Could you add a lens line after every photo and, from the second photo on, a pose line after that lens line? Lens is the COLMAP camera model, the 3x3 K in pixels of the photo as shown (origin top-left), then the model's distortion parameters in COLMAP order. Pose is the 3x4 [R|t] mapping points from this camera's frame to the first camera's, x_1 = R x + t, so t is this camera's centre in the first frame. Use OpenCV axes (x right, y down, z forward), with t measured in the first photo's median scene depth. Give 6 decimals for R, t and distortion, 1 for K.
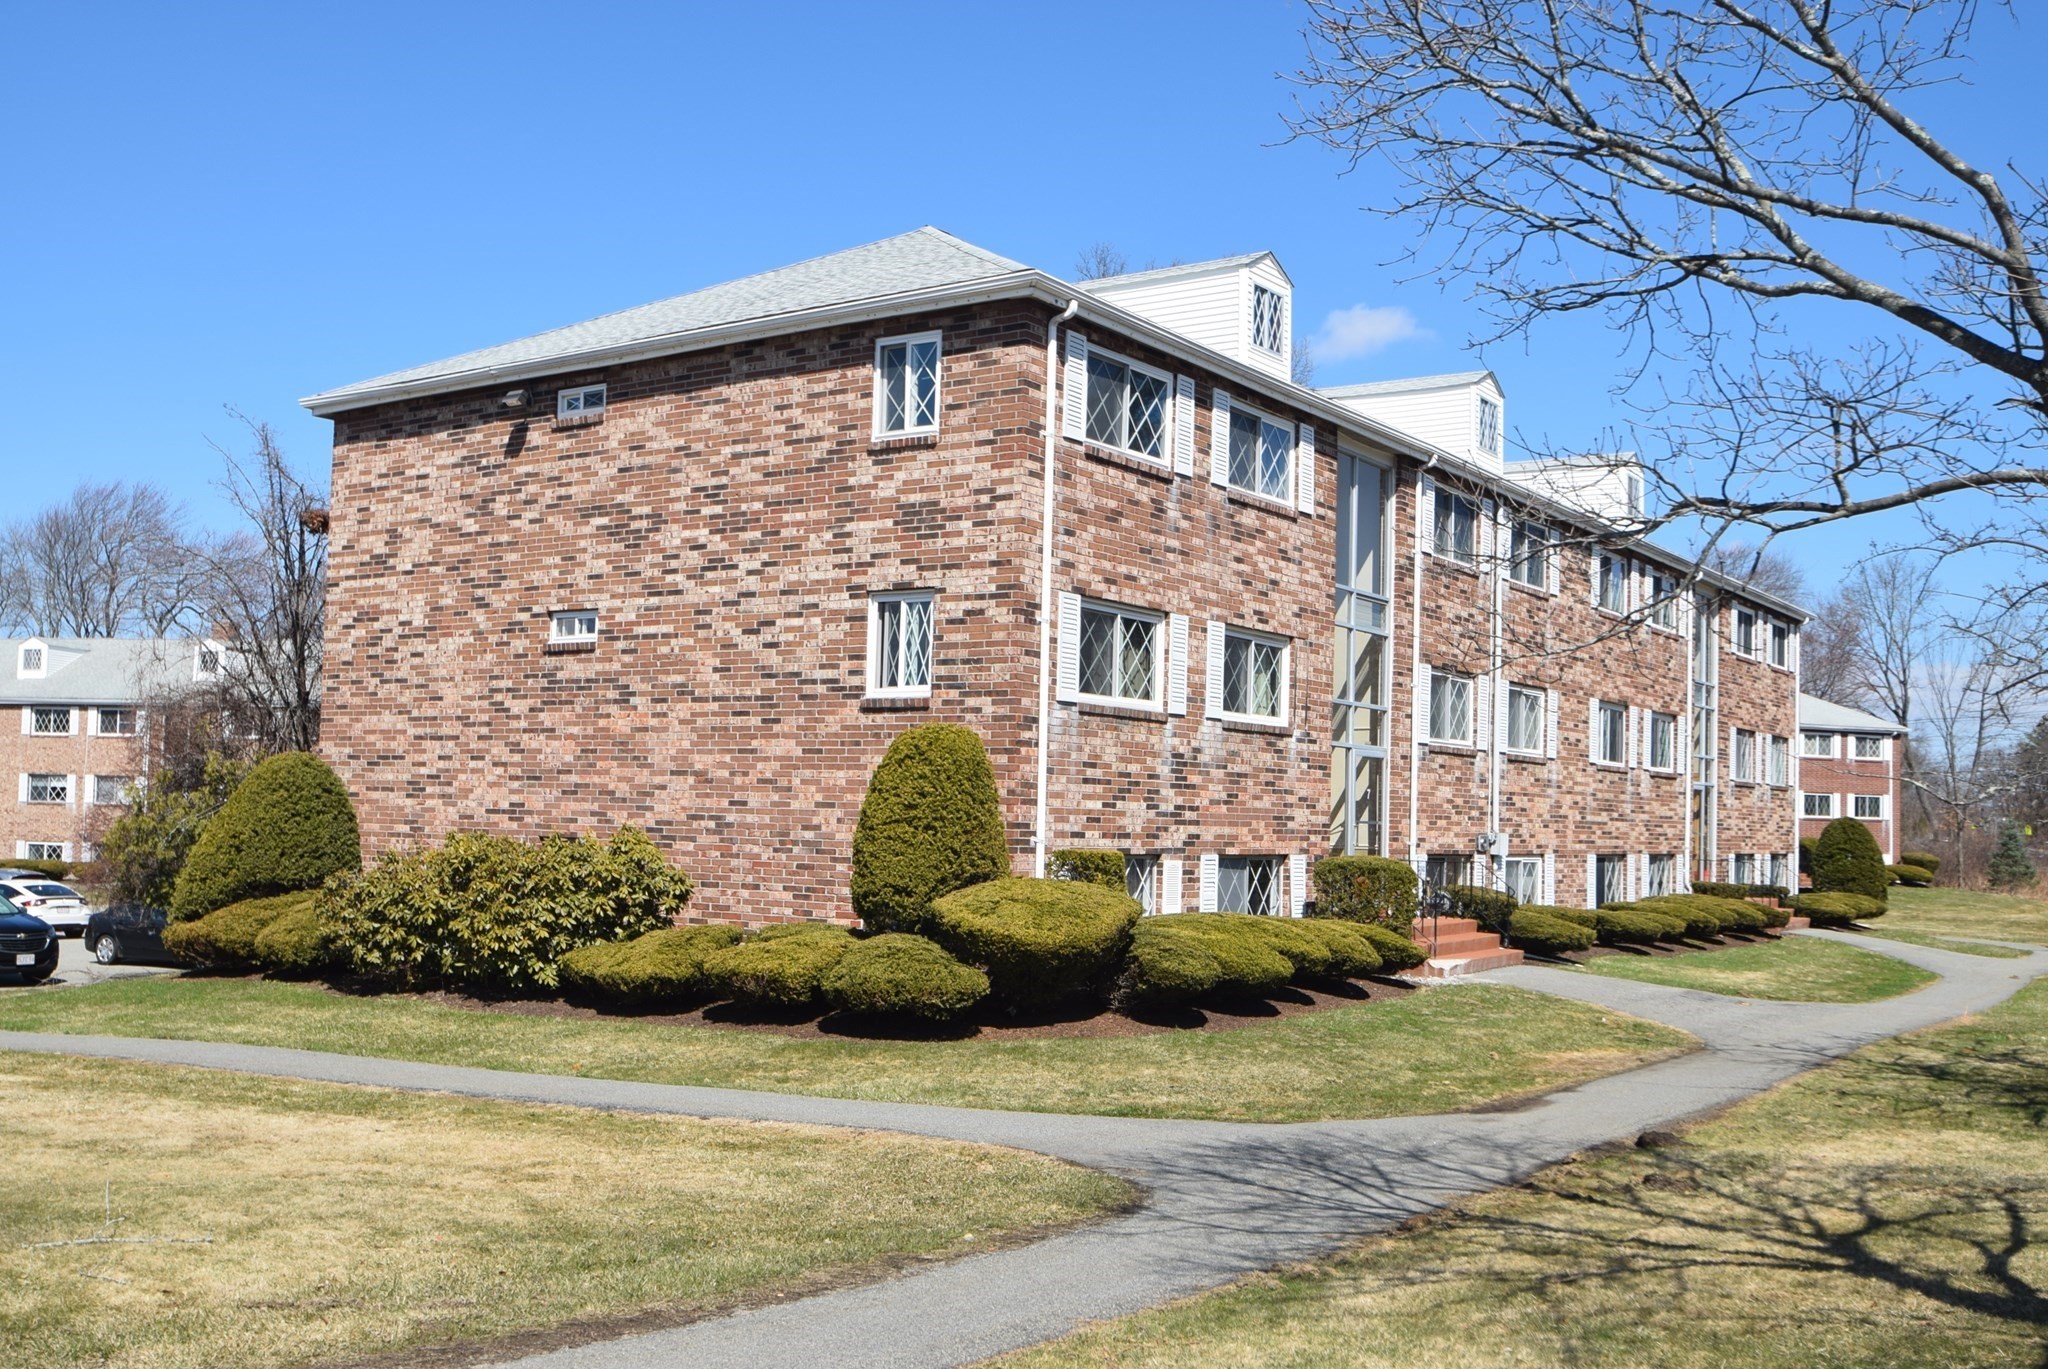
lens RADIAL K [[1929.7, 0, 1026.1], [0, 1929.7, 711.2], [0, 0, 1]] dist [-0.019500, 0.002790]
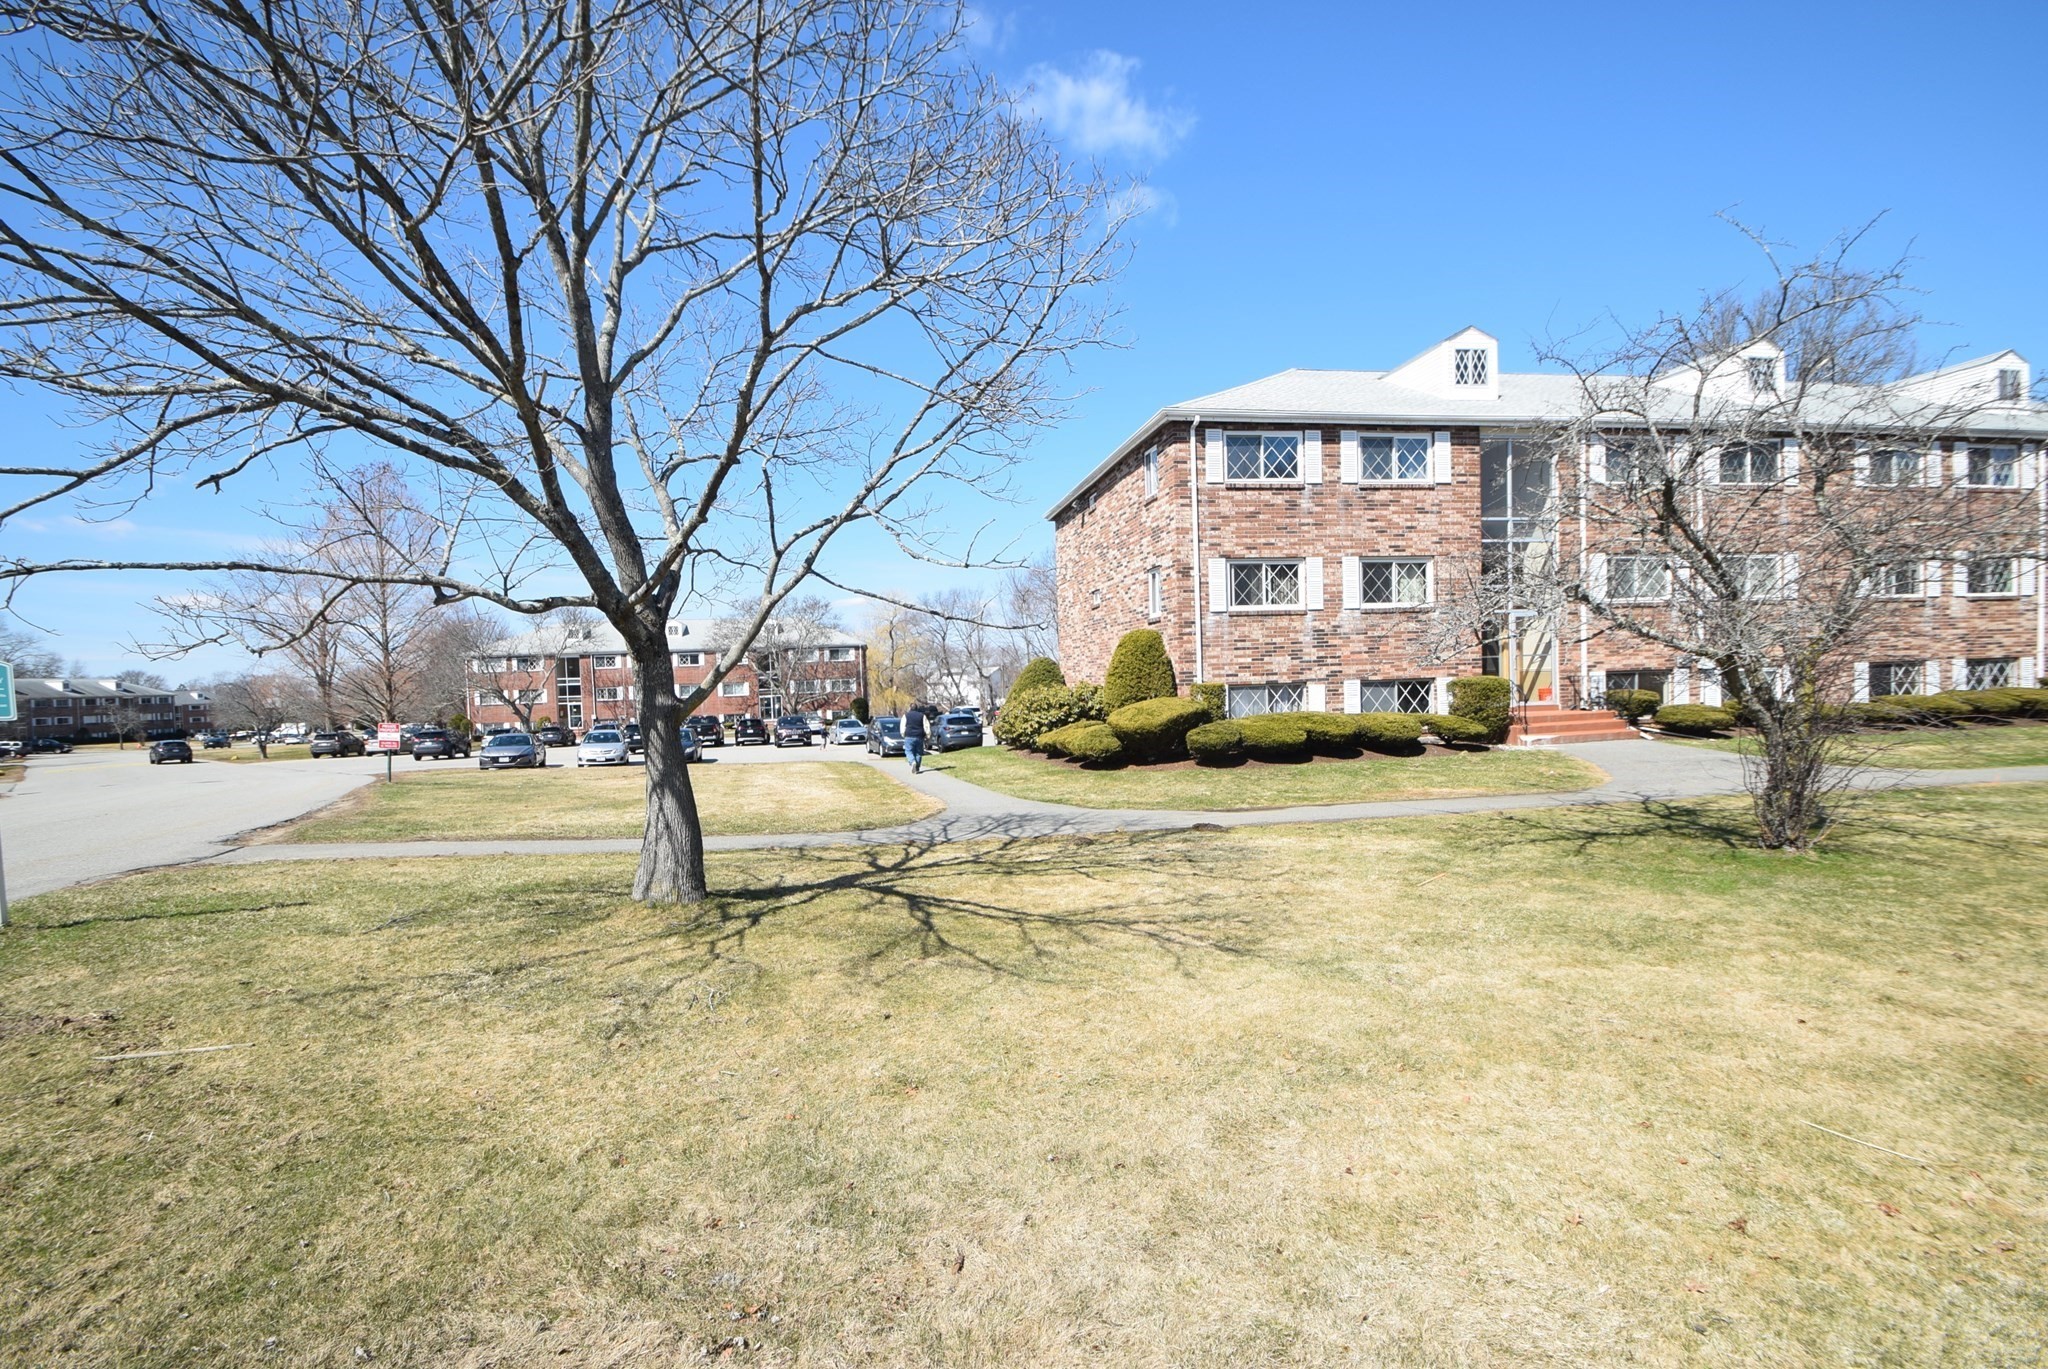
lens RADIAL K [[905.7, 0, 1005.0], [0, 905.7, 708.2], [0, 0, 1]] dist [0.017766, -0.019459]
pose [[0.703177, -0.025485, -0.710558, 0.475833], [0.090426, 0.994448, 0.053819, 0.021701], [0.705241, -0.102097, 0.701578, 0.125948]]
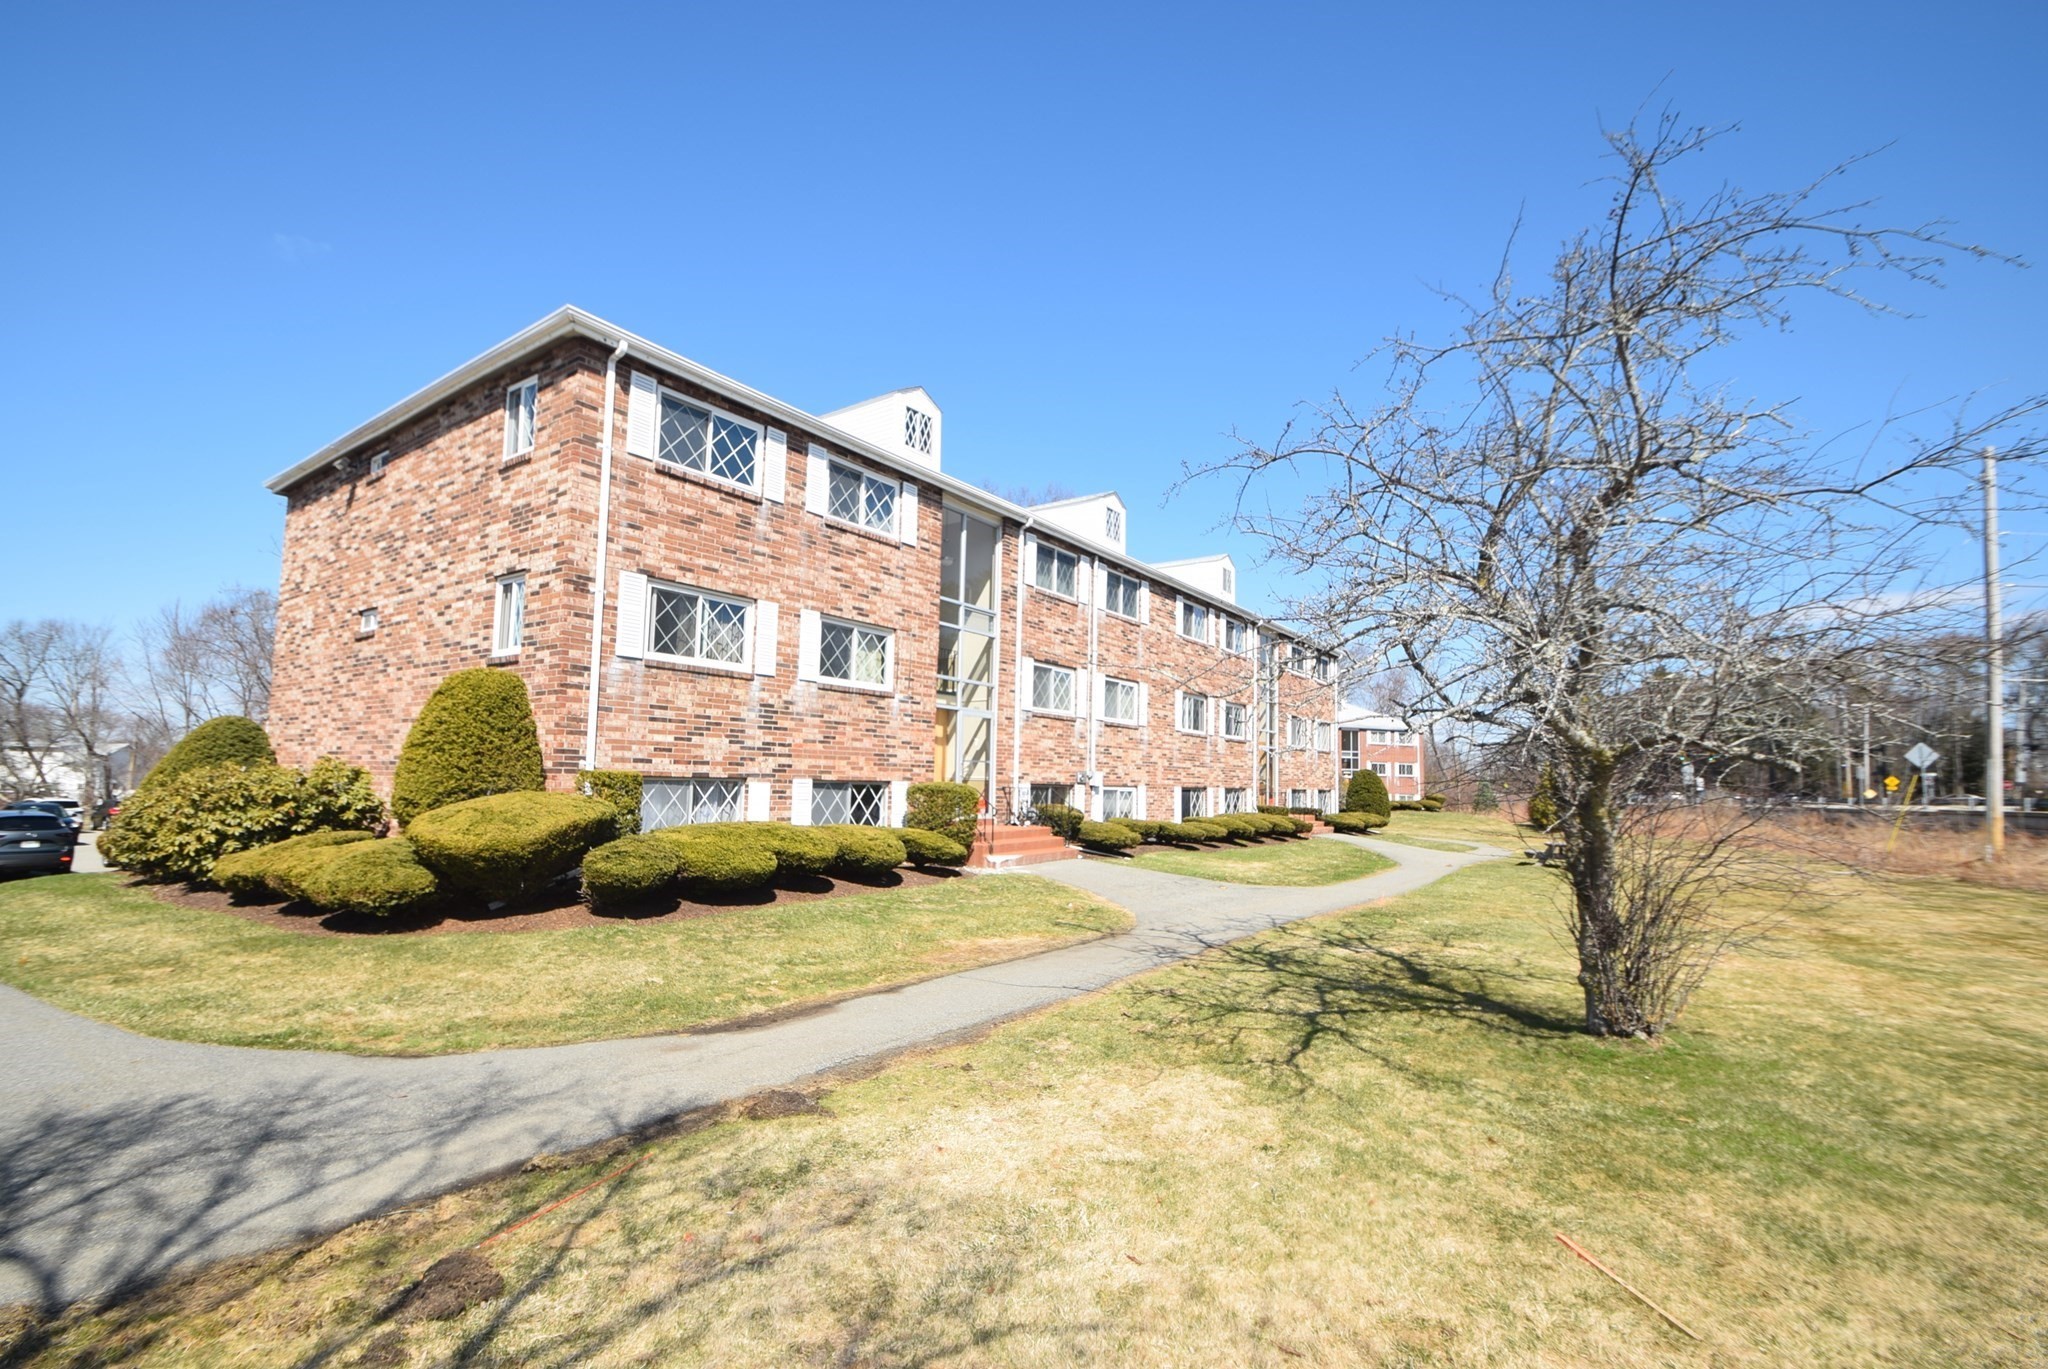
lens RADIAL K [[905.7, 0, 1005.0], [0, 905.7, 708.2], [0, 0, 1]] dist [0.017766, -0.019459]
pose [[0.999676, -0.005954, -0.024758, 0.248132], [0.005312, 0.999650, -0.025926, 0.040122], [0.024904, 0.025786, 0.999357, 0.348972]]
